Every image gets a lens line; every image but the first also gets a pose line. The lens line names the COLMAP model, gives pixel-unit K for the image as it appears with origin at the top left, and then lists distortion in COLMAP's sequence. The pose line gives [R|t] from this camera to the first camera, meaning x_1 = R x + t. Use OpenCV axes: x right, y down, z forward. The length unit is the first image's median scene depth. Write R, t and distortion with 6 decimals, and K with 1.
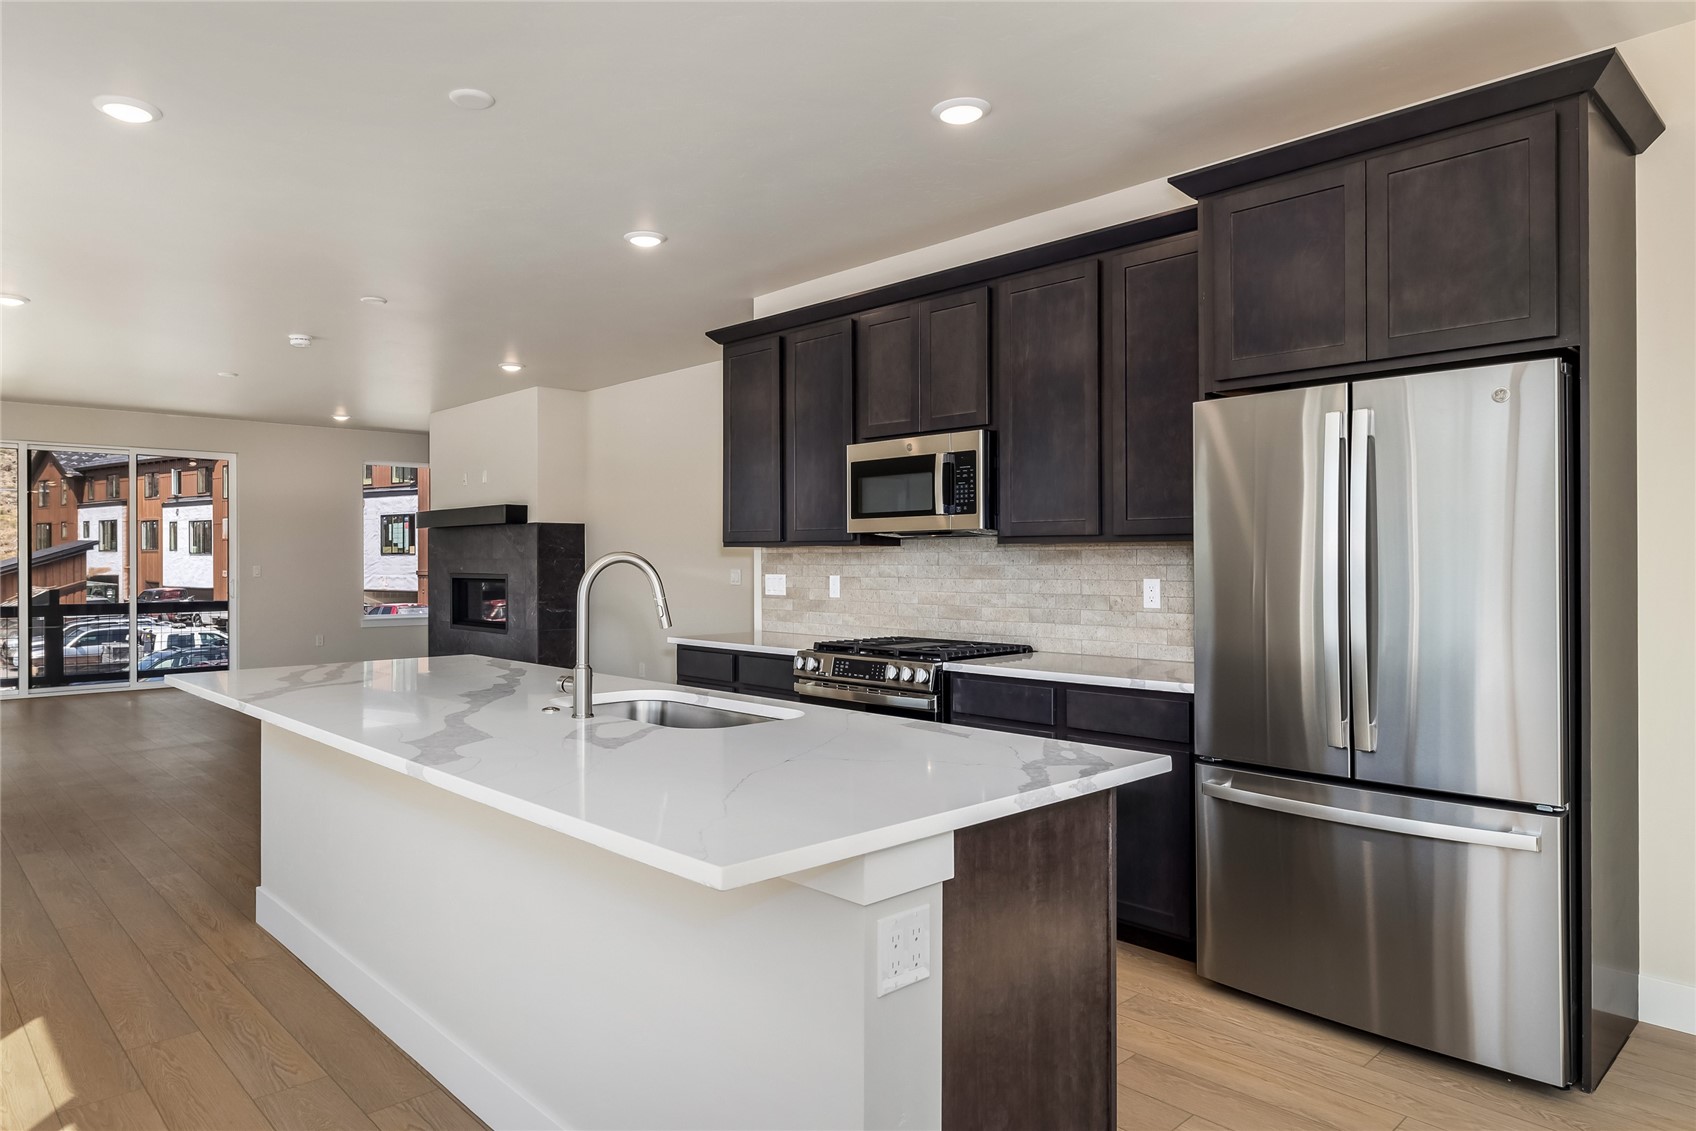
lens RADIAL K [[1060.3, 0, 781.4], [0, 1060.3, 560.1], [0, 0, 1]] dist [0.007961, -0.004425]
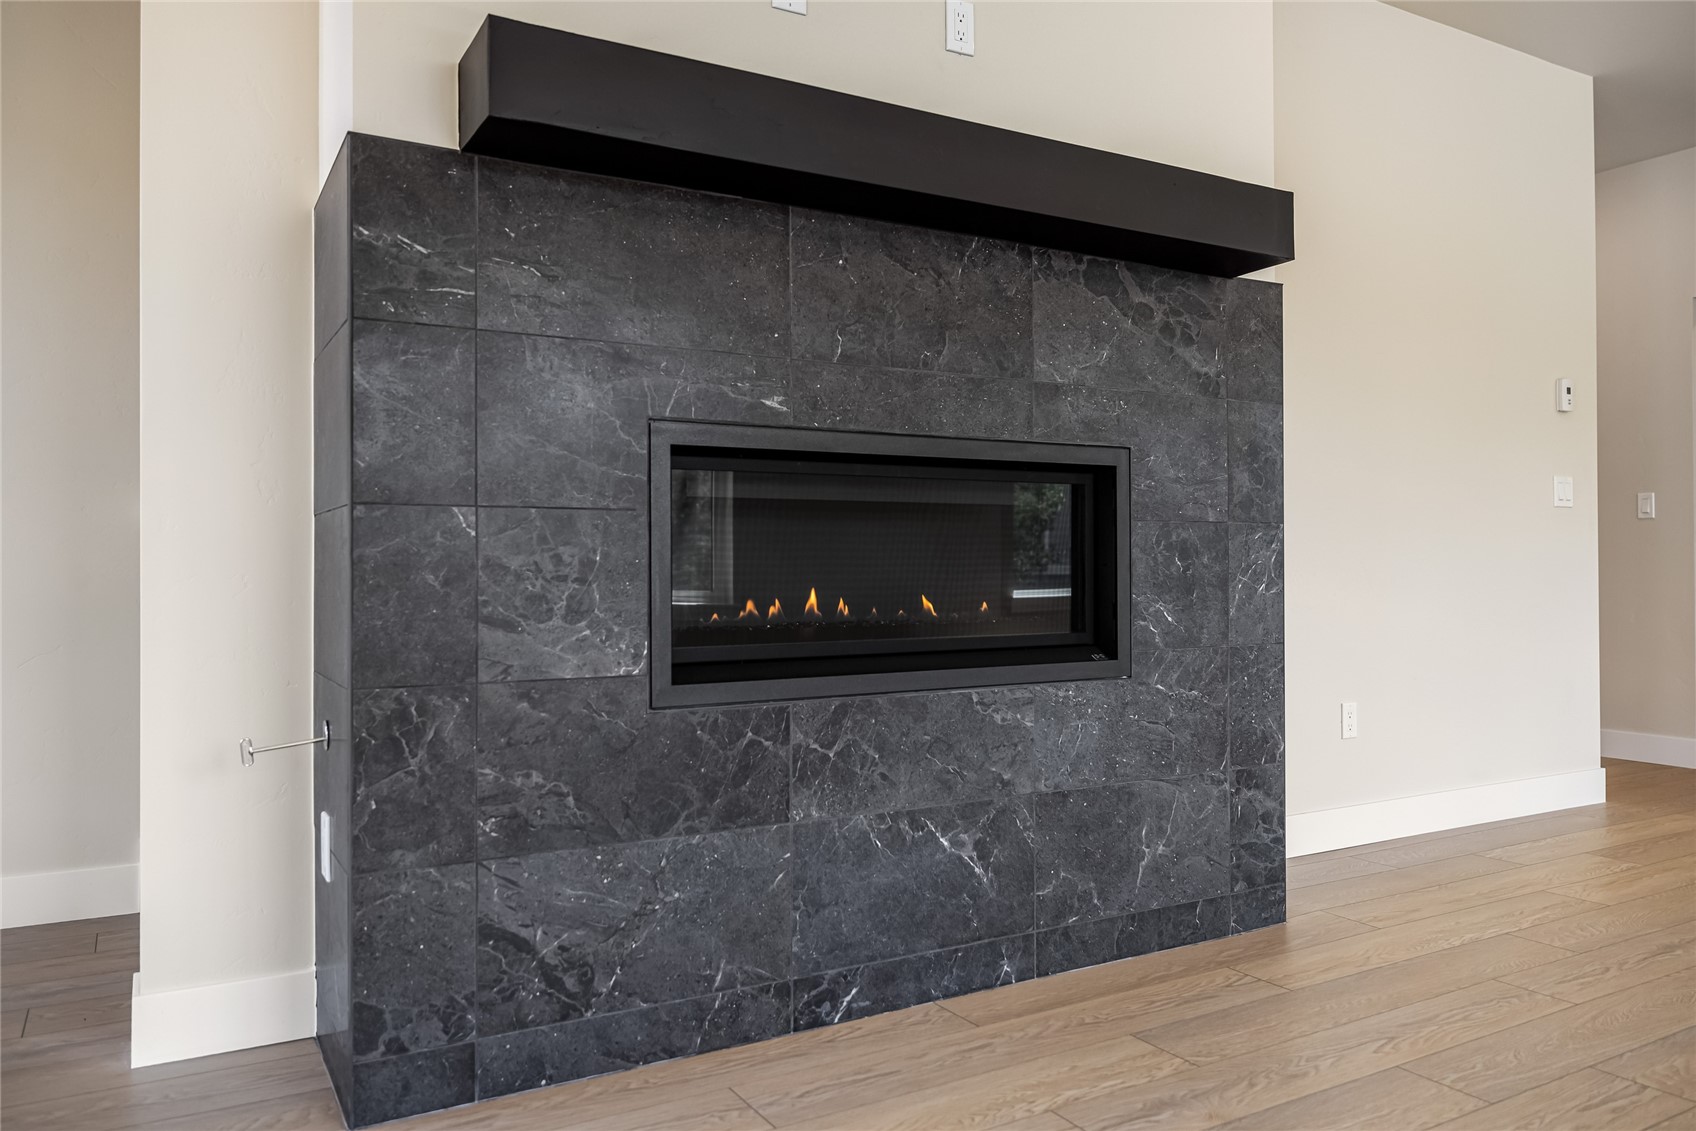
lens RADIAL K [[1225.3, 0, 847.6], [0, 1225.3, 554.9], [0, 0, 1]] dist [0.000178, 0.011223]
pose [[0.195155, 0.011220, 0.980708, -0.966110], [0.004881, 0.999911, -0.012411, 0.073052], [-0.980760, 0.007209, 0.195083, 1.713611]]
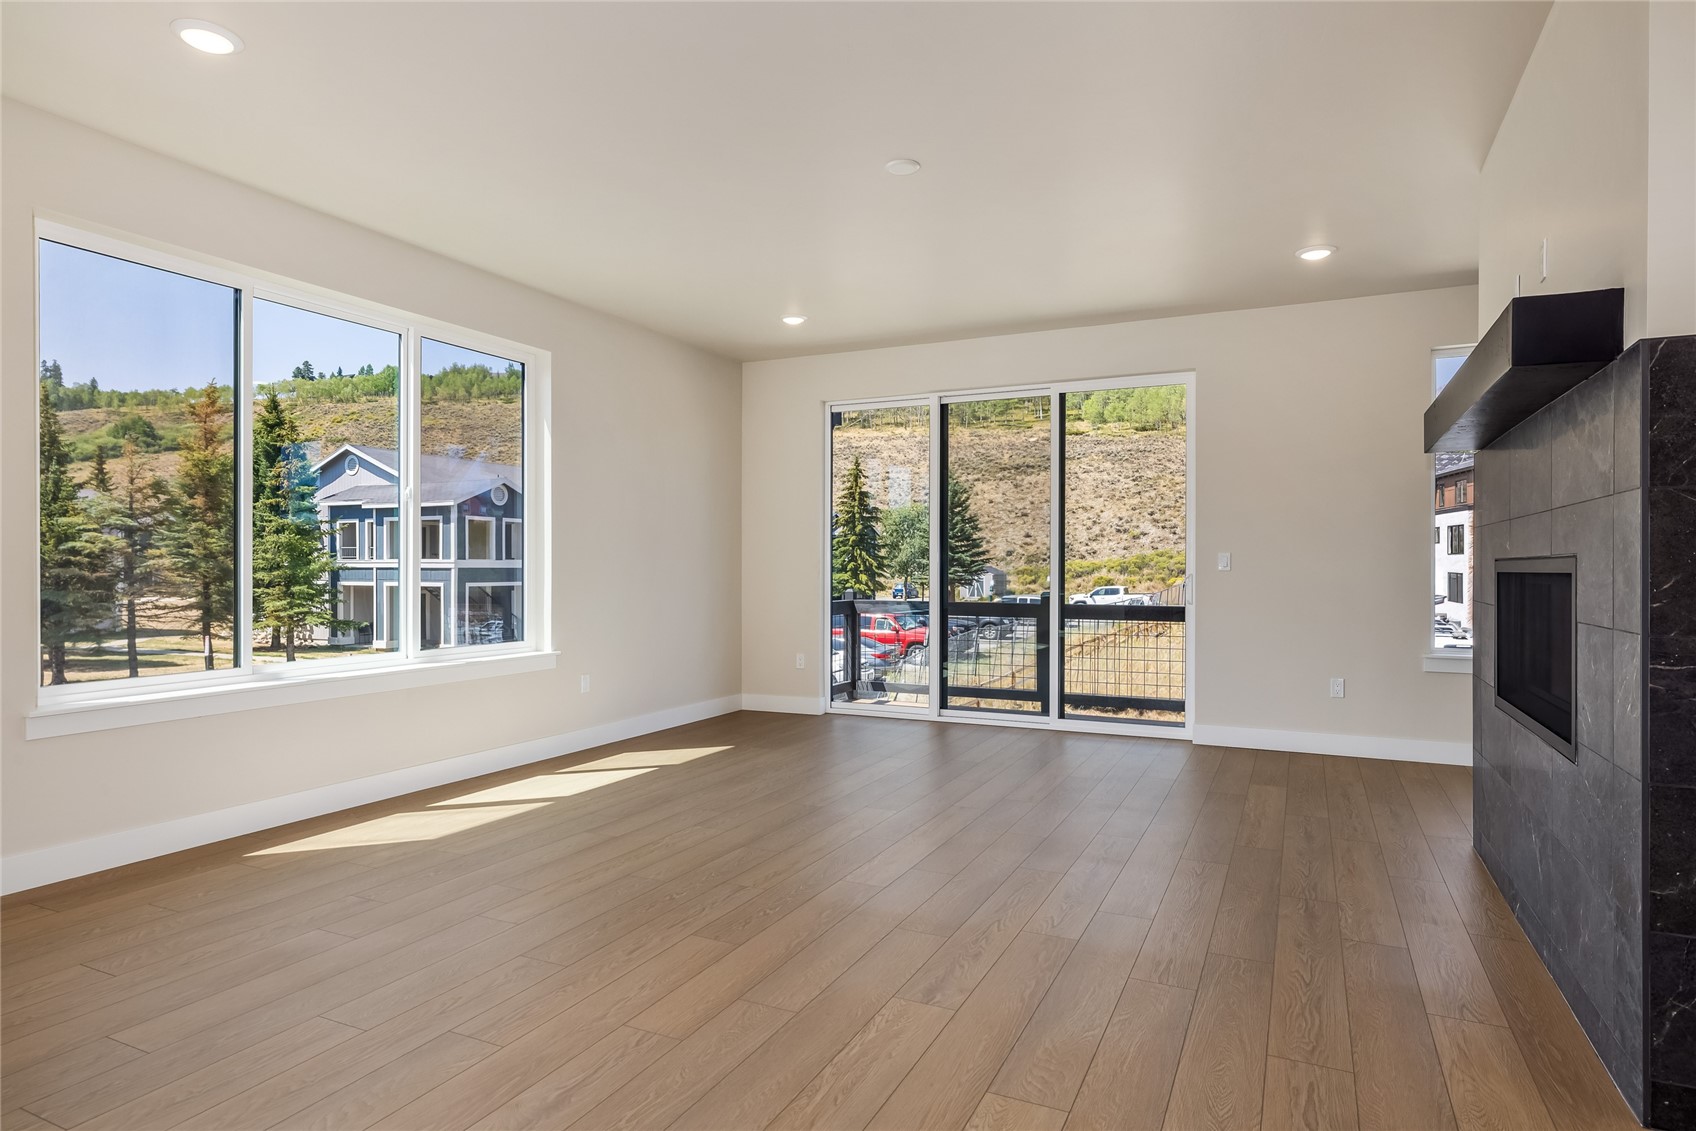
lens RADIAL K [[952.1, 0, 832.7], [0, 952.1, 570.7], [0, 0, 1]] dist [-0.003092, 0.007853]
pose [[0.375352, 0.008105, -0.926847, -0.156510], [-0.005133, 0.999965, 0.006665, 0.027954], [0.926868, 0.002255, 0.375381, 1.212515]]
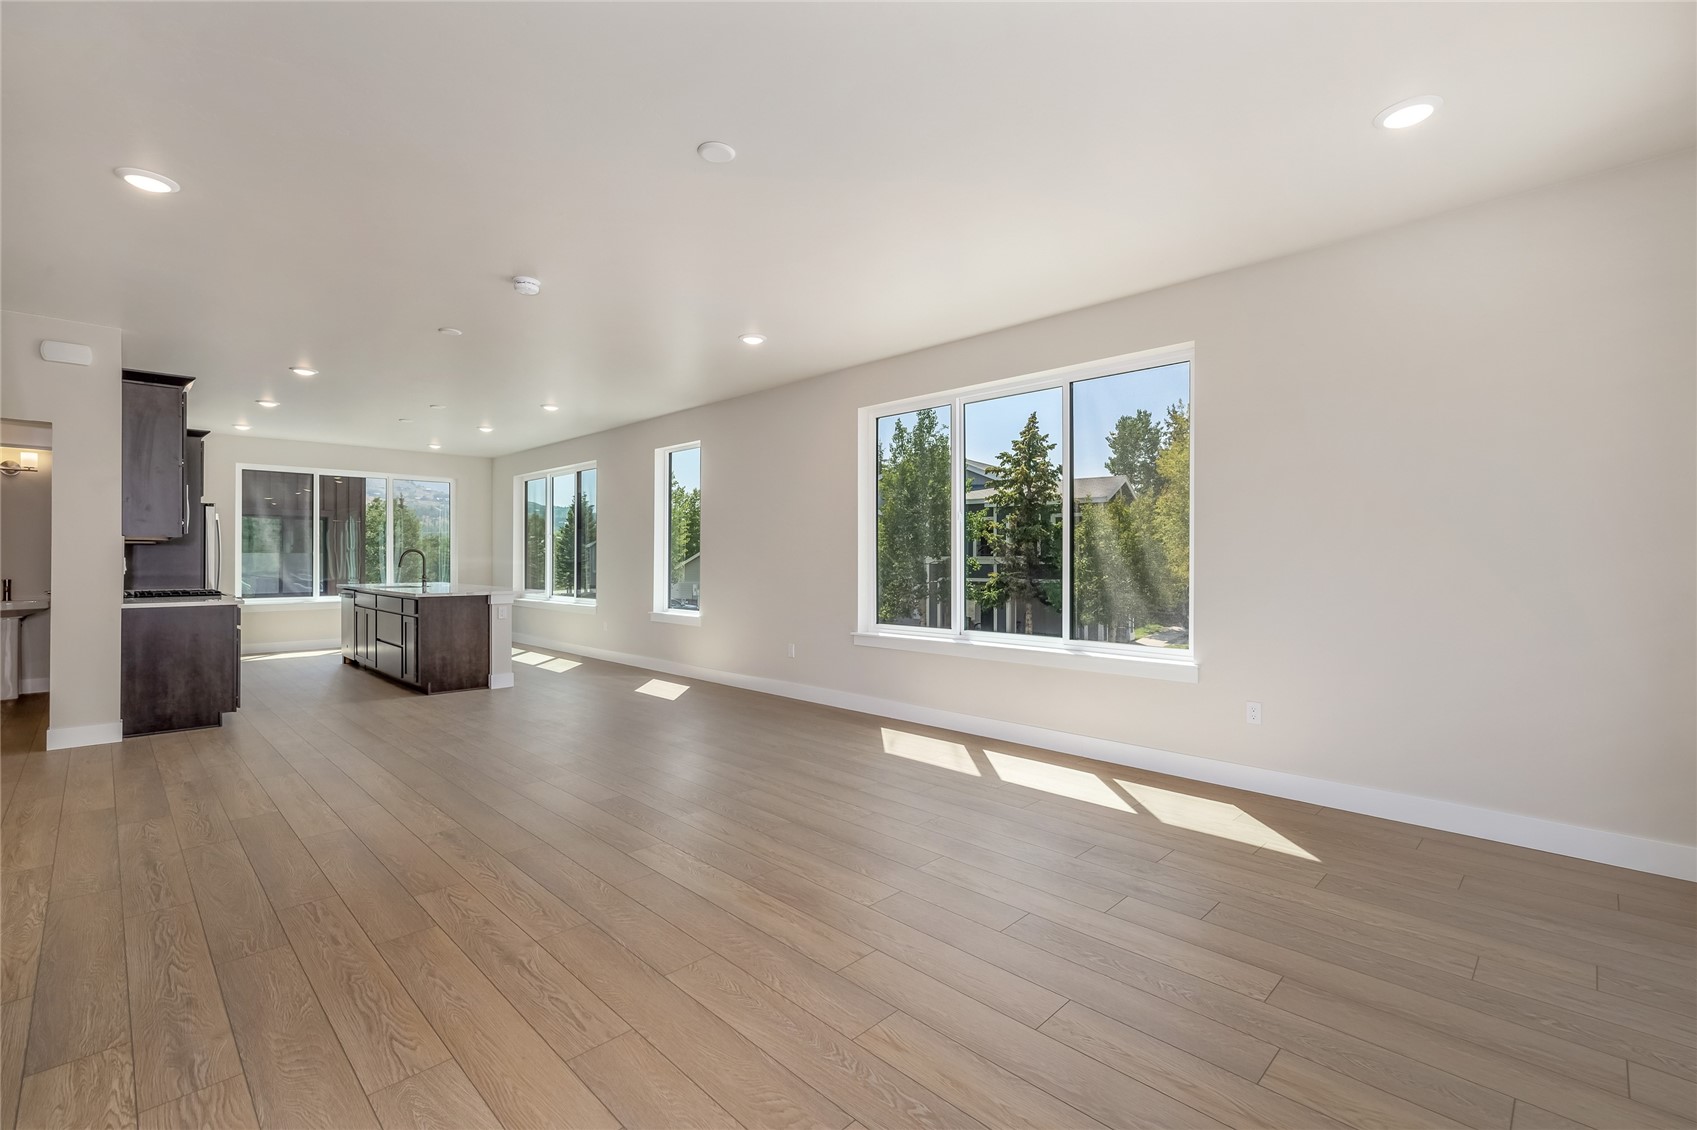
lens RADIAL K [[718.6, 0, 855.9], [0, 718.6, 570.1], [0, 0, 1]] dist [0.001098, 0.000872]
pose [[-0.996266, 0.000554, -0.086330, -0.845276], [-0.000662, 0.999901, 0.014060, 0.016607], [0.086330, 0.014065, -0.996167, 2.032309]]
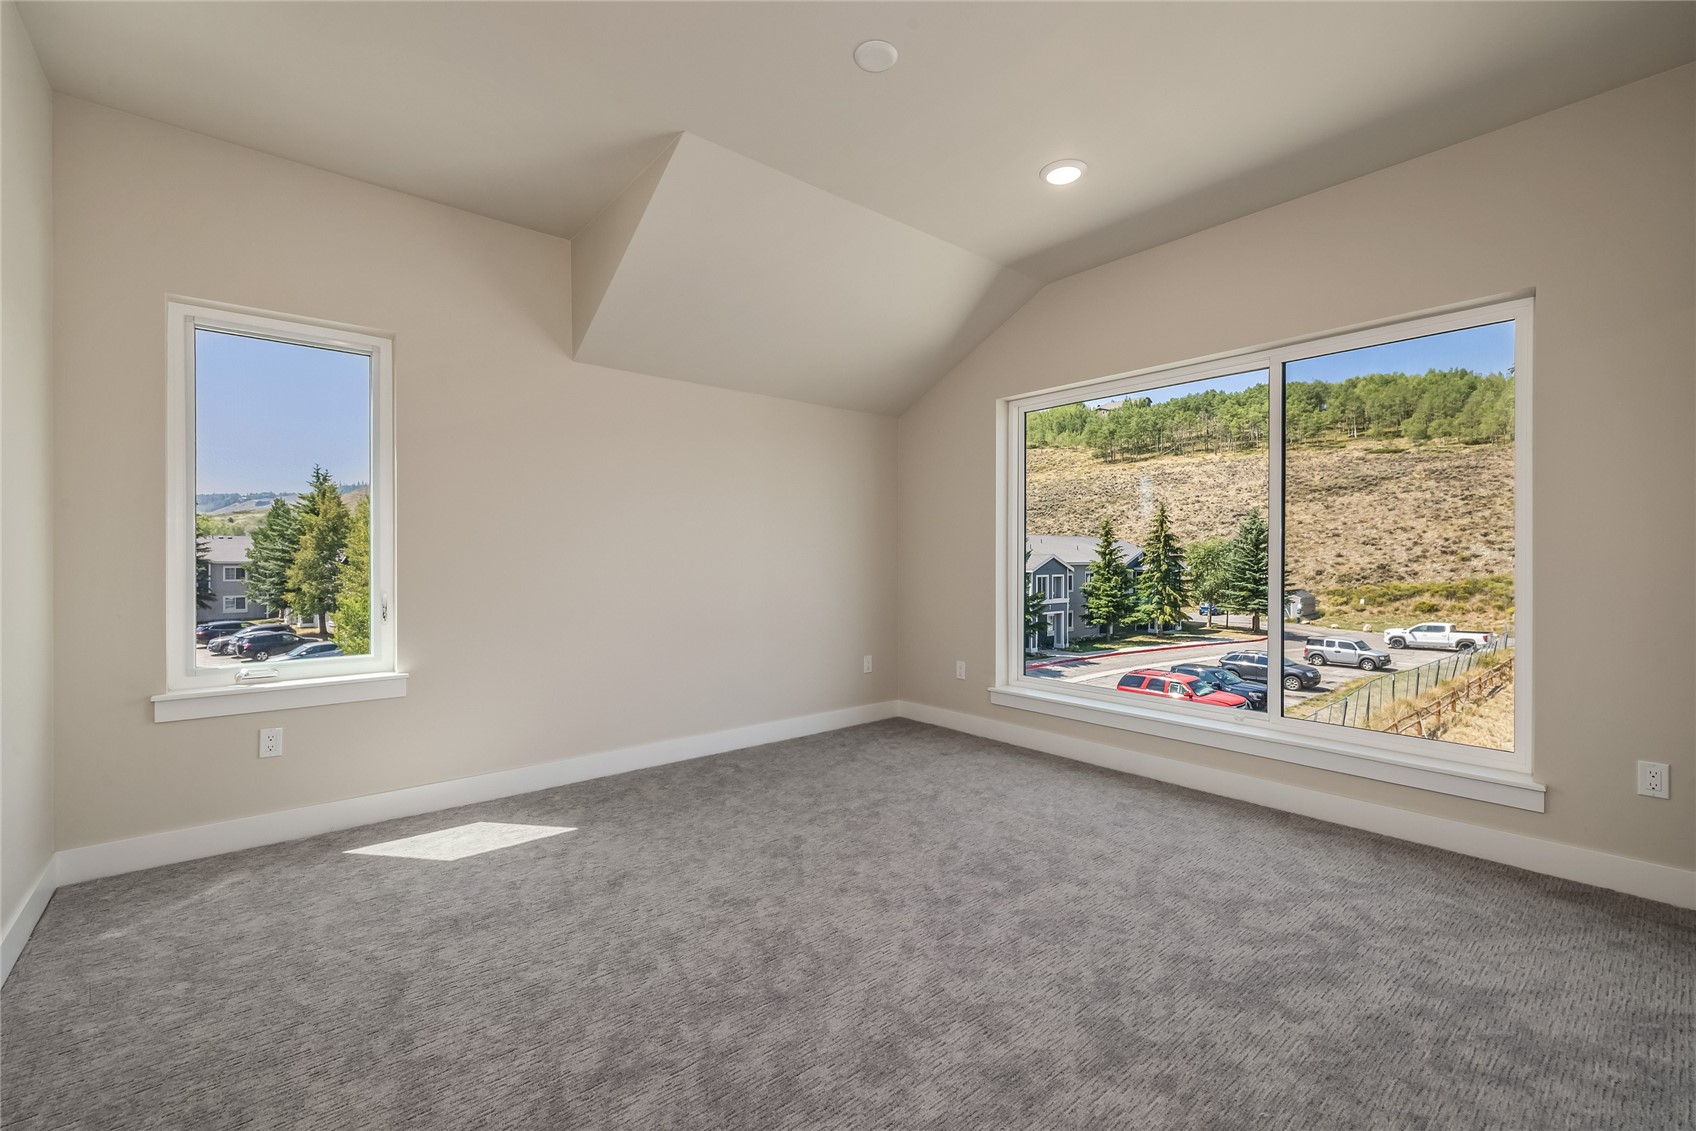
lens RADIAL K [[718.2, 0, 844.2], [0, 718.2, 563.7], [0, 0, 1]] dist [0.001098, 0.000872]
pose [[-0.019384, 0.009327, -0.999769, -0.561934], [-0.002597, 0.999953, 0.009379, -0.534384], [0.999809, 0.002778, -0.019358, 1.541969]]
